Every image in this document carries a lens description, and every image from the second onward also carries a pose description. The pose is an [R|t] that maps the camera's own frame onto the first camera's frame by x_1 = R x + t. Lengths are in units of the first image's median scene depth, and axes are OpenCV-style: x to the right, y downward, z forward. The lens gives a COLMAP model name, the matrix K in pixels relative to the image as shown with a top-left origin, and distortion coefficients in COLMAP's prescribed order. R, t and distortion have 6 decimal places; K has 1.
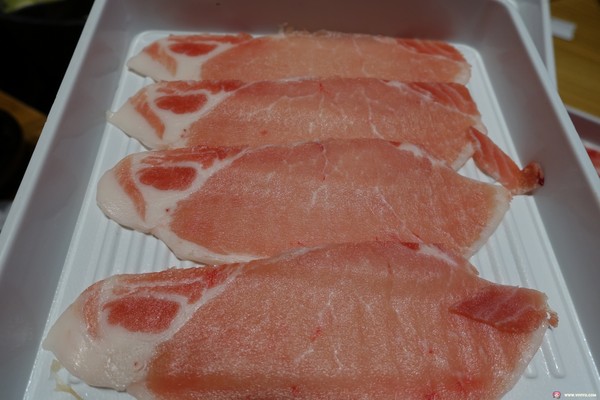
lens RADIAL K [[412.1, 0, 300.0], [0, 412.1, 200.0], [0, 0, 1]] dist [0.009019, -0.003975]
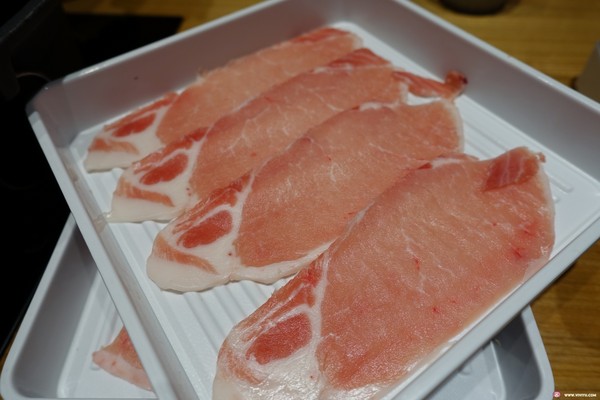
lens RADIAL K [[412.1, 0, 300.0], [0, 412.1, 200.0], [0, 0, 1]] dist [0.009019, -0.003975]
pose [[0.817031, -0.504930, 0.278399, -0.354150], [0.527834, 0.849303, -0.008686, 0.009750], [-0.232059, 0.154045, 0.960426, -0.041784]]
